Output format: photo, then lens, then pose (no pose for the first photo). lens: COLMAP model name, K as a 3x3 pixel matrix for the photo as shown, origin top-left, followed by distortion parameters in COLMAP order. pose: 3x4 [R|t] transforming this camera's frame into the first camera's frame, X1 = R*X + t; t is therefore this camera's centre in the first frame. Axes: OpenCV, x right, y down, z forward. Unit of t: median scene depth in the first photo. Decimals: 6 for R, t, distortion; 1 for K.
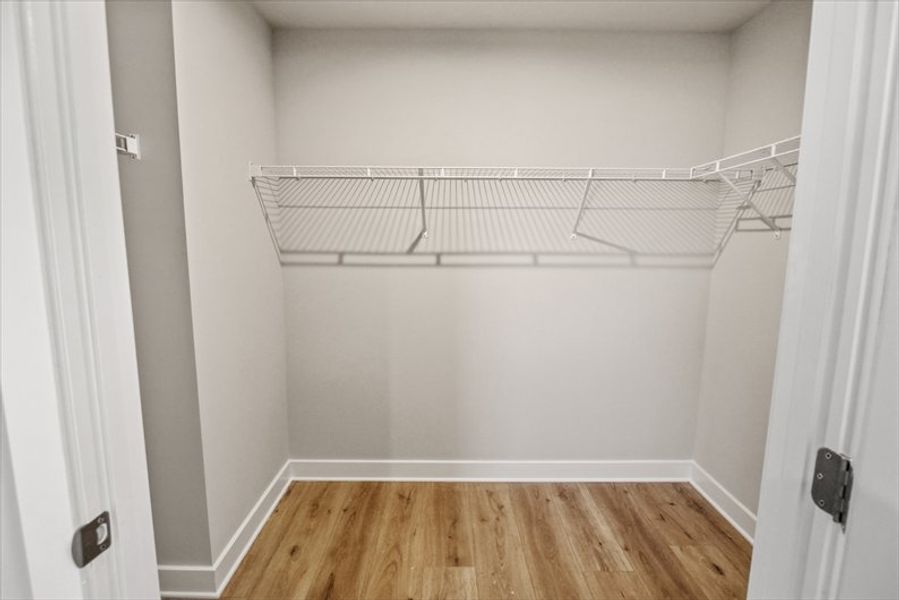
lens RADIAL K [[488.0, 0, 449.5], [0, 488.0, 318.2], [0, 0, 1]] dist [0.000879, -0.003287]
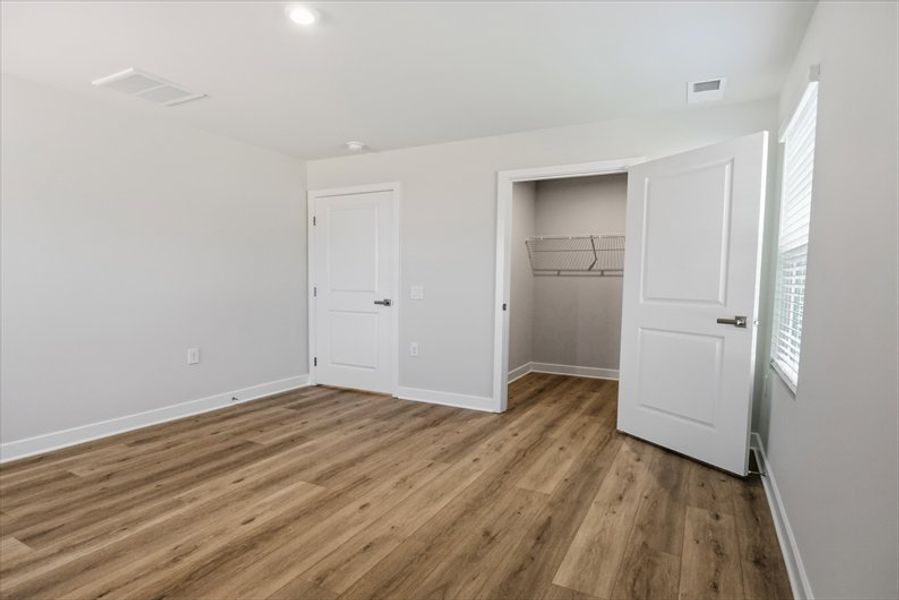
lens RADIAL K [[488.0, 0, 449.5], [0, 488.0, 318.2], [0, 0, 1]] dist [0.000879, -0.003287]
pose [[0.881462, 0.041643, -0.470416, 0.417448], [-0.075493, 0.995720, -0.053314, 0.254411], [0.466183, 0.082507, 0.880833, -1.259883]]
